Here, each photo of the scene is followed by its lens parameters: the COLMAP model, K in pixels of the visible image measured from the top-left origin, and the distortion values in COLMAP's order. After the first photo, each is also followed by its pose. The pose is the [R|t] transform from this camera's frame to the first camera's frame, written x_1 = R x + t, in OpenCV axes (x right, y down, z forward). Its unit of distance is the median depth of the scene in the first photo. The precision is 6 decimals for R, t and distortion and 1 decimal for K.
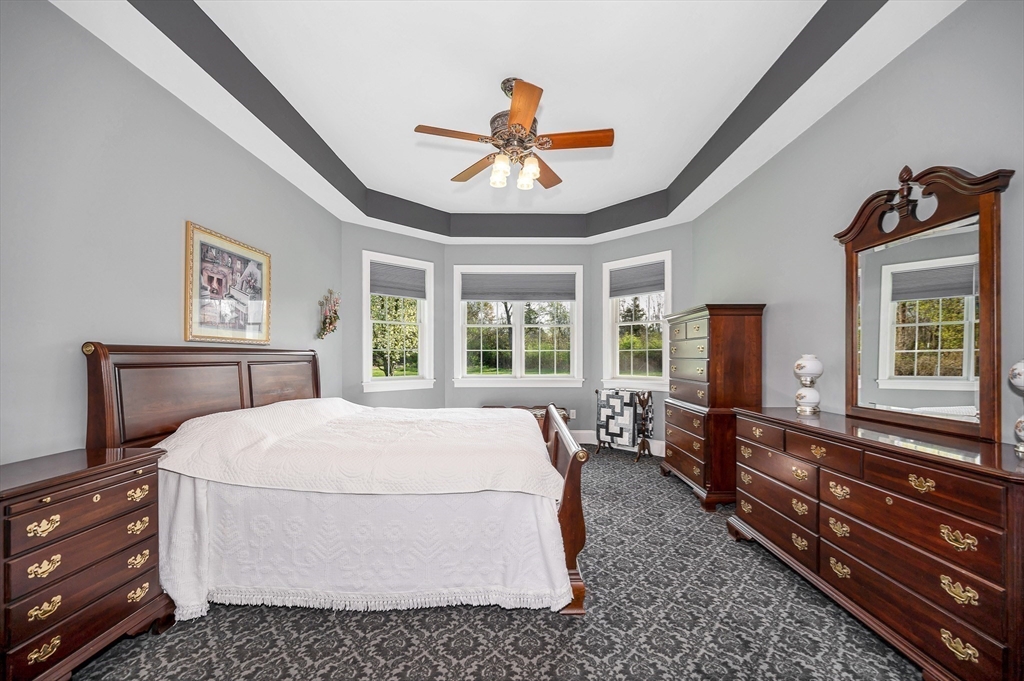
lens RADIAL K [[412.3, 0, 525.4], [0, 412.3, 358.6], [0, 0, 1]] dist [-0.002899, 0.000797]
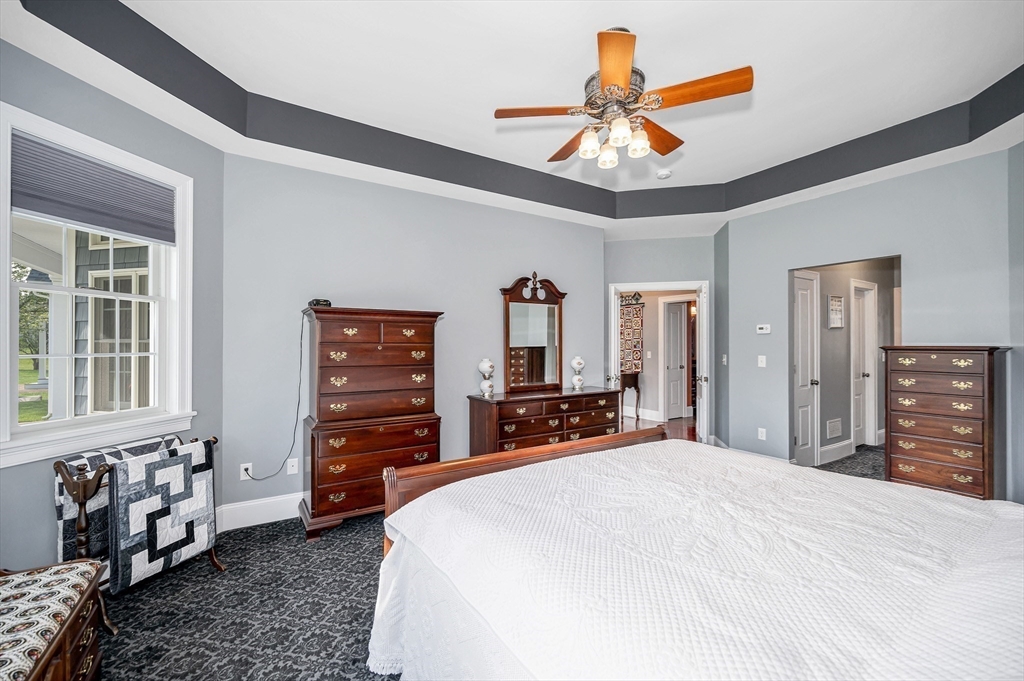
lens RADIAL K [[412.3, 0, 510.8], [0, 412.3, 341.1], [0, 0, 1]] dist [-0.002899, 0.000797]
pose [[-0.525771, 0.003367, 0.850619, -0.546468], [0.000765, 0.999994, -0.003486, -0.055865], [-0.850626, -0.001182, -0.525771, 1.420484]]
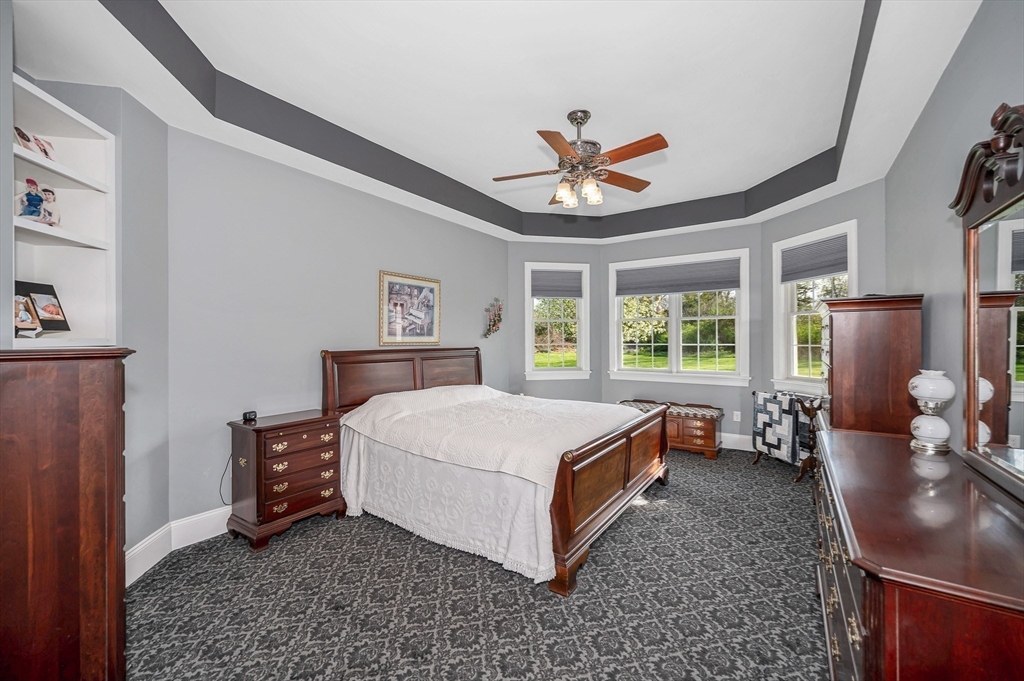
lens RADIAL K [[412.3, 0, 517.4], [0, 412.3, 340.1], [0, 0, 1]] dist [-0.002899, 0.000797]
pose [[0.823476, -0.001052, -0.567351, 0.410352], [-0.000184, 0.999998, -0.002122, -0.049683], [0.567352, 0.001852, 0.823474, -0.005266]]
